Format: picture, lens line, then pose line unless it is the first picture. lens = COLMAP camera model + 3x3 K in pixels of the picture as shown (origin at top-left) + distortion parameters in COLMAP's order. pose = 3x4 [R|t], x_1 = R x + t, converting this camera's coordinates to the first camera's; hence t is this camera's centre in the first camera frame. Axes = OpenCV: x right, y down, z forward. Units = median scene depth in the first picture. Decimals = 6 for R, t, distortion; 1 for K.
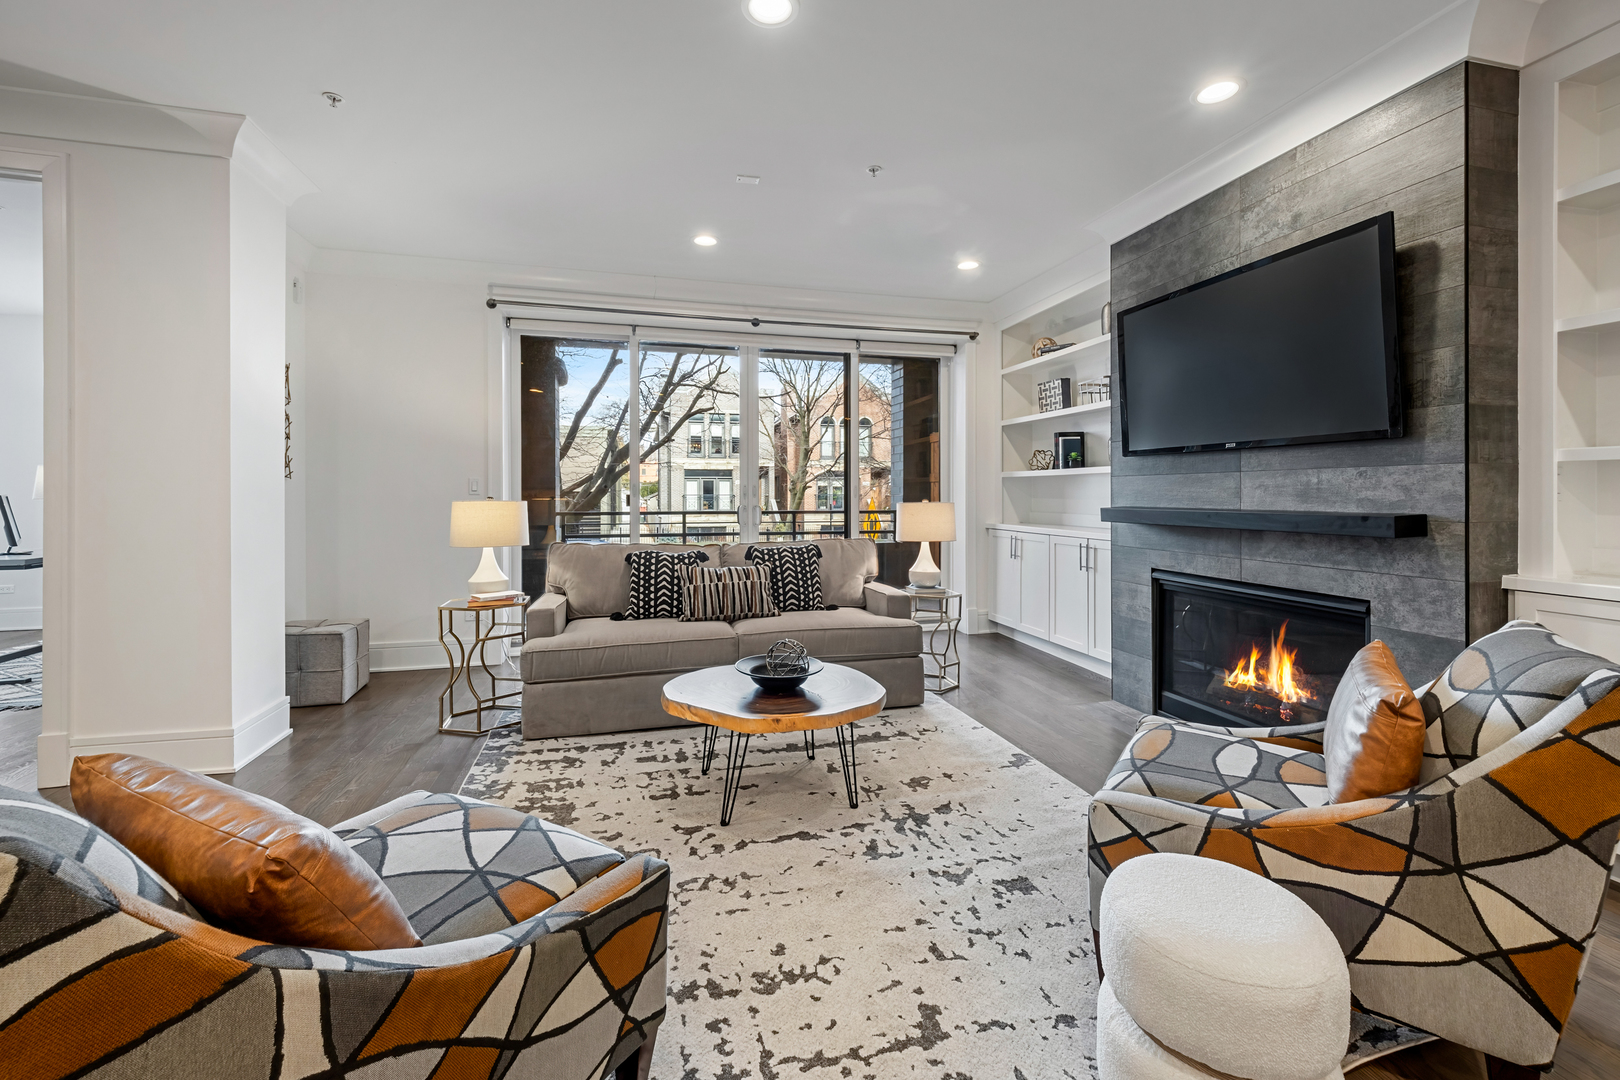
lens RADIAL K [[663.8, 0, 816.6], [0, 663.8, 498.9], [0, 0, 1]] dist [0.008330, -0.002781]
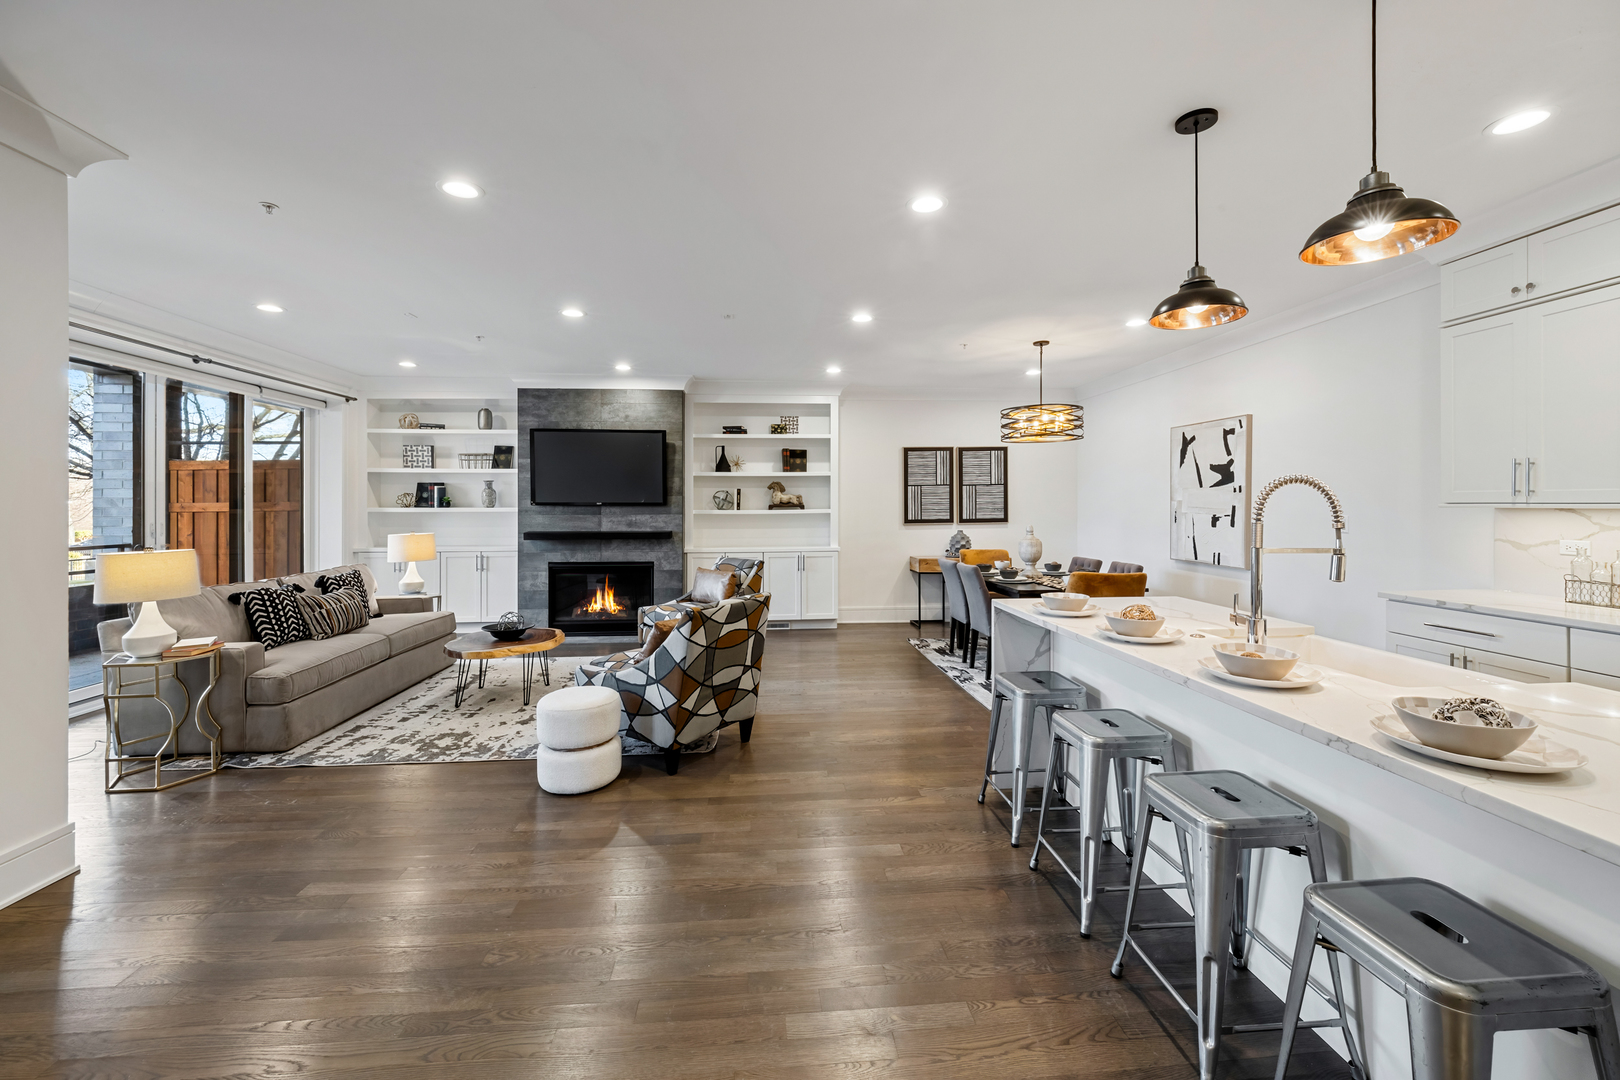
lens RADIAL K [[663.8, 0, 803.2], [0, 663.8, 503.6], [0, 0, 1]] dist [0.008330, -0.002781]
pose [[0.181777, 0.004410, 0.983330, -1.638992], [0.009658, 0.999934, -0.006270, -0.064001], [-0.983292, 0.010637, 0.181722, -0.124491]]
